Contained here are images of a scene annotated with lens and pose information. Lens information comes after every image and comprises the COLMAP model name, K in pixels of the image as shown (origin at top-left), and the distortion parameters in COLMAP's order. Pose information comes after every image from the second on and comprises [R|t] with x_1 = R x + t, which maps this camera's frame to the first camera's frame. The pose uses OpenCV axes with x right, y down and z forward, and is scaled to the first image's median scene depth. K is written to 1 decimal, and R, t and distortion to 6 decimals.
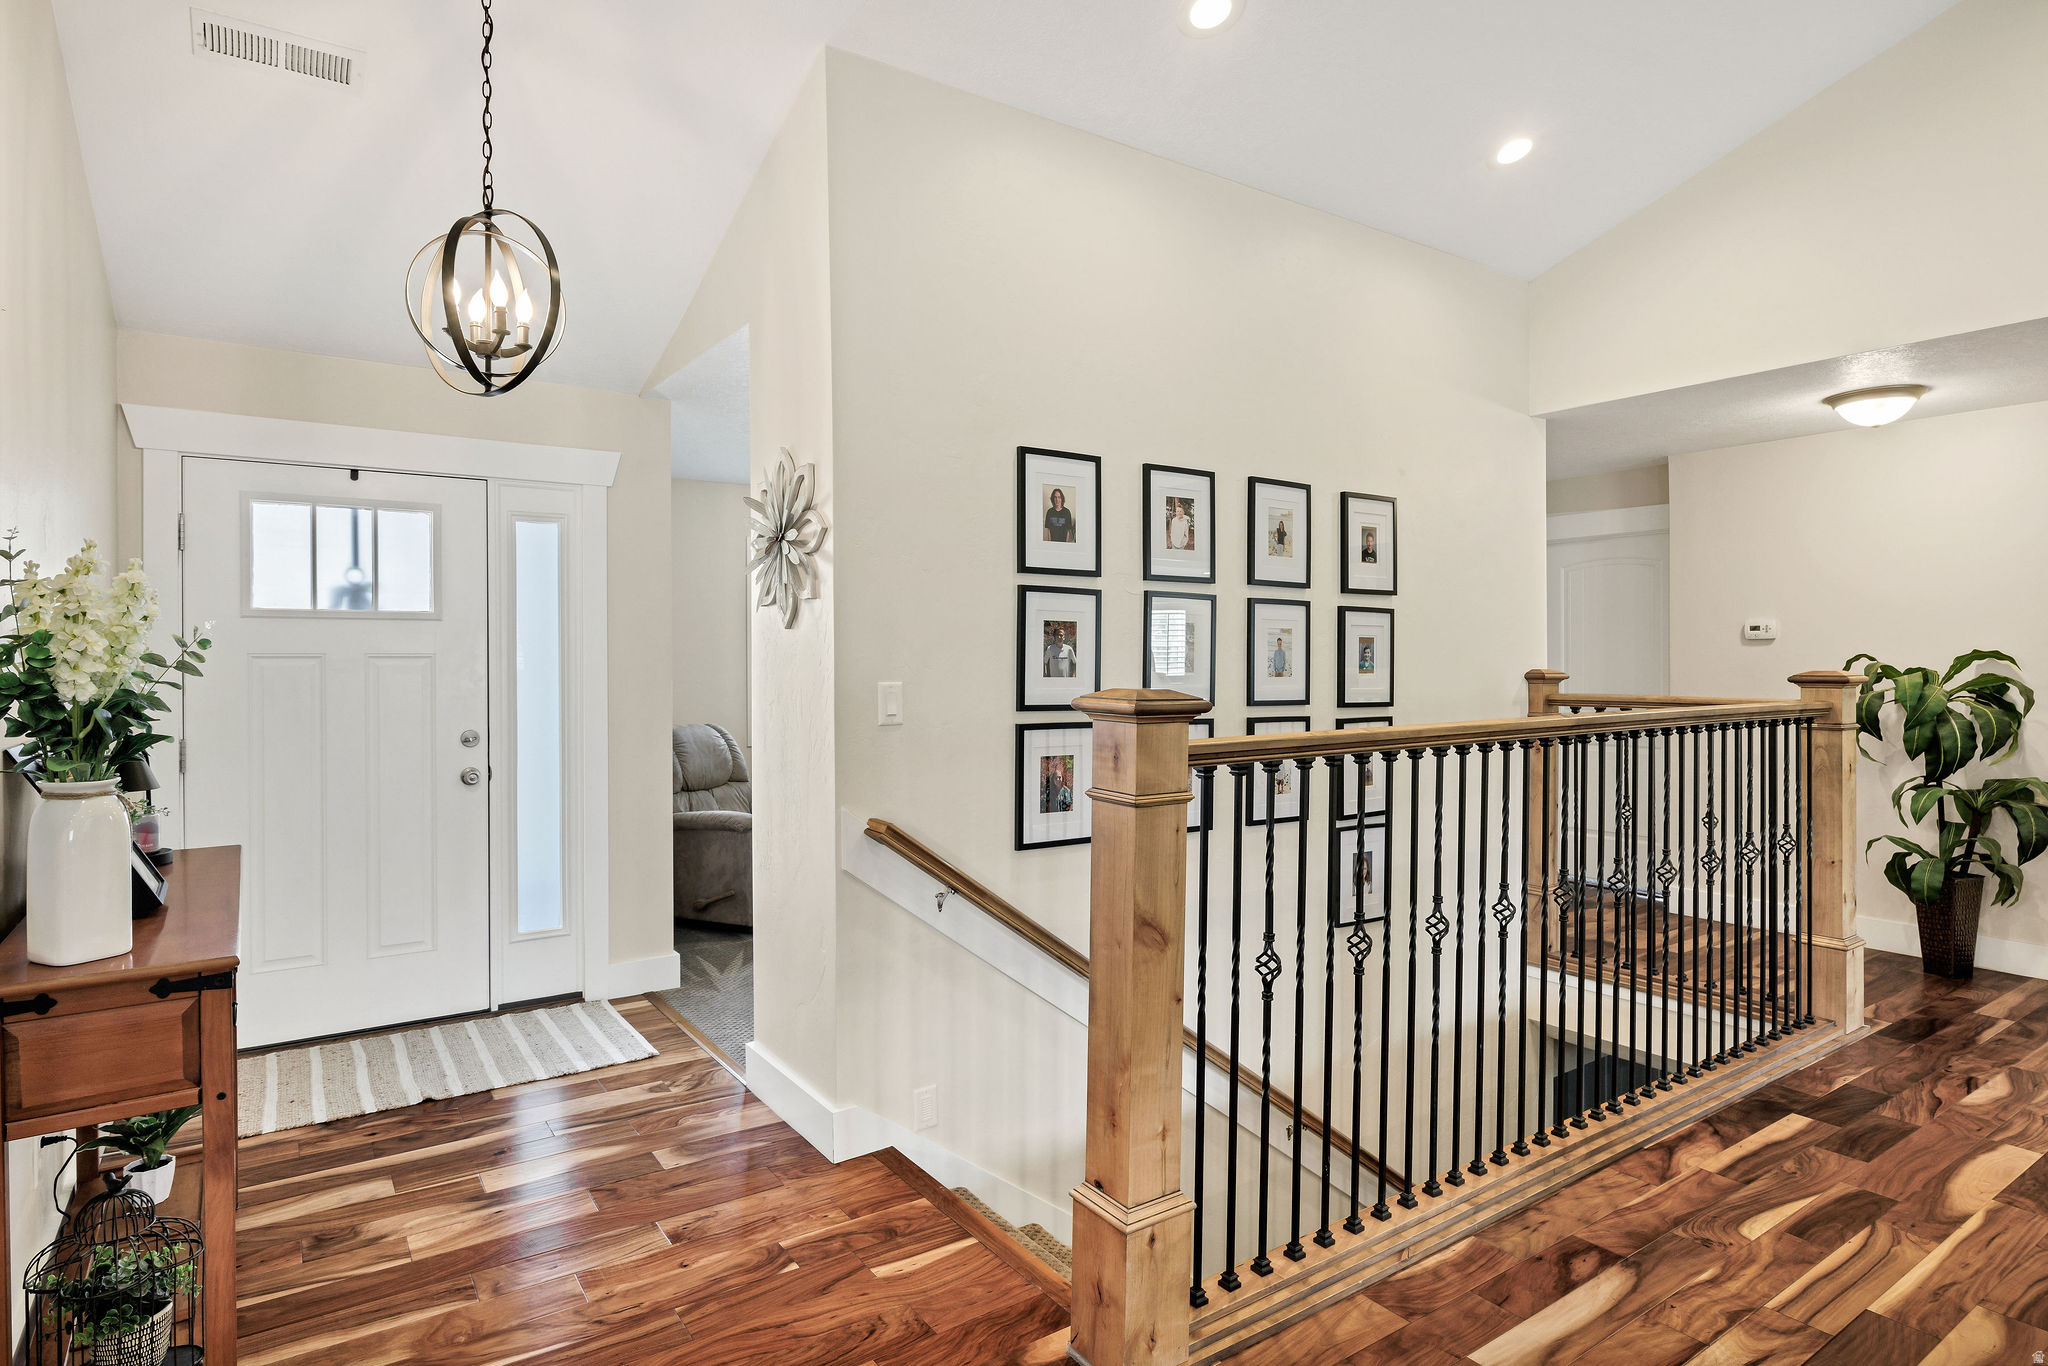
lens RADIAL K [[1099.2, 0, 1025.9], [0, 1099.2, 679.1], [0, 0, 1]] dist [-0.006890, 0.000106]
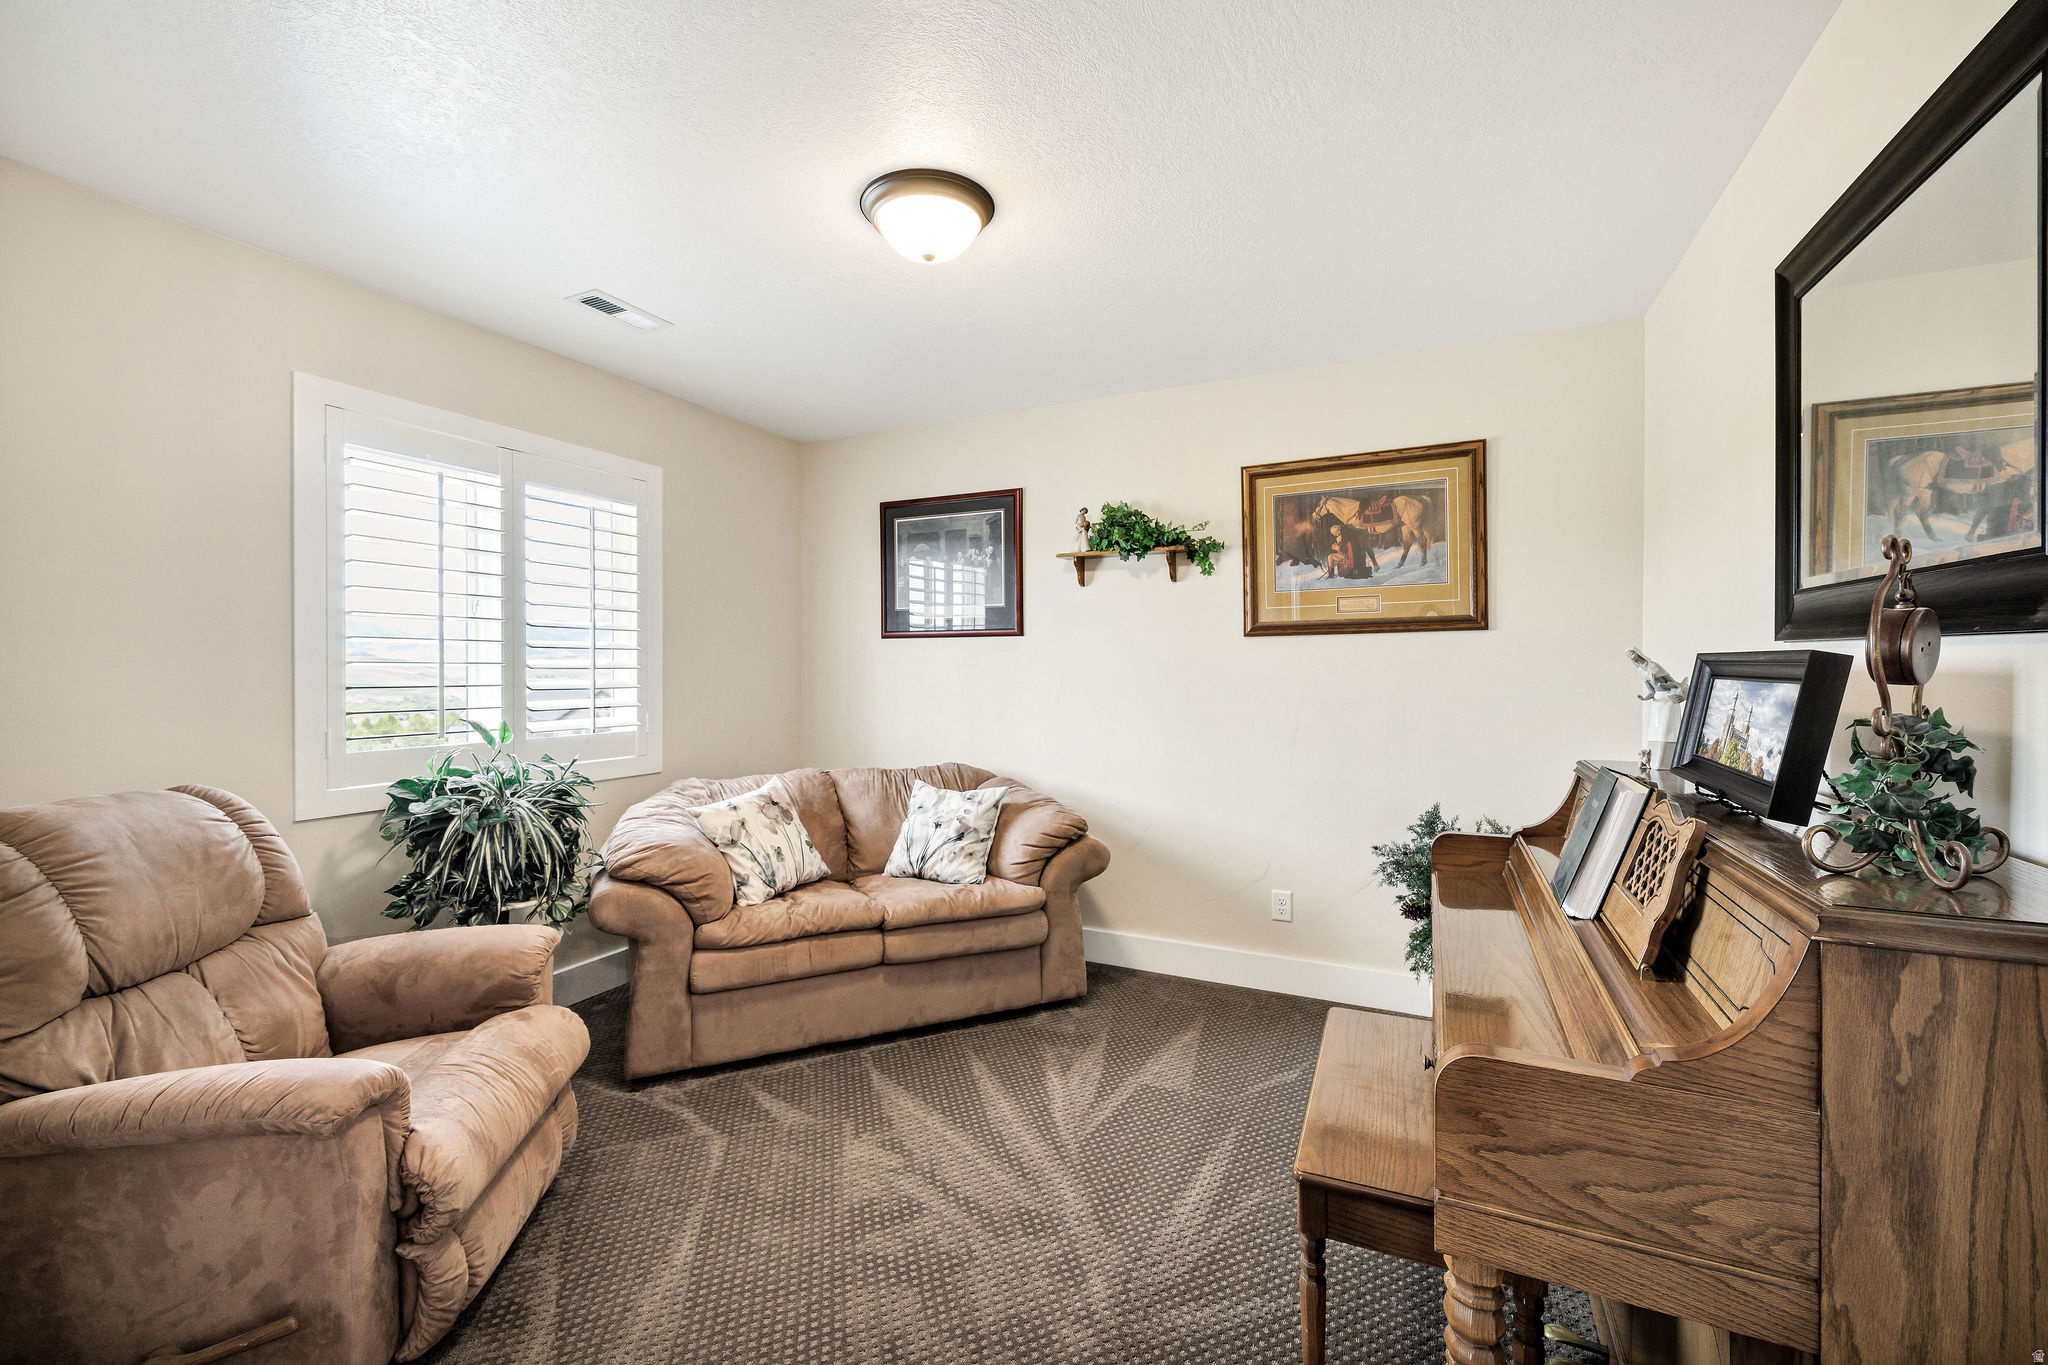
lens RADIAL K [[819.6, 0, 1028.6], [0, 819.6, 685.5], [0, 0, 1]] dist [-0.007744, 0.000964]
pose [[0.864819, 0.001437, 0.502081, -0.172721], [0.001178, 0.999987, -0.004892, 0.003160], [-0.502082, 0.004822, 0.864807, 0.589973]]
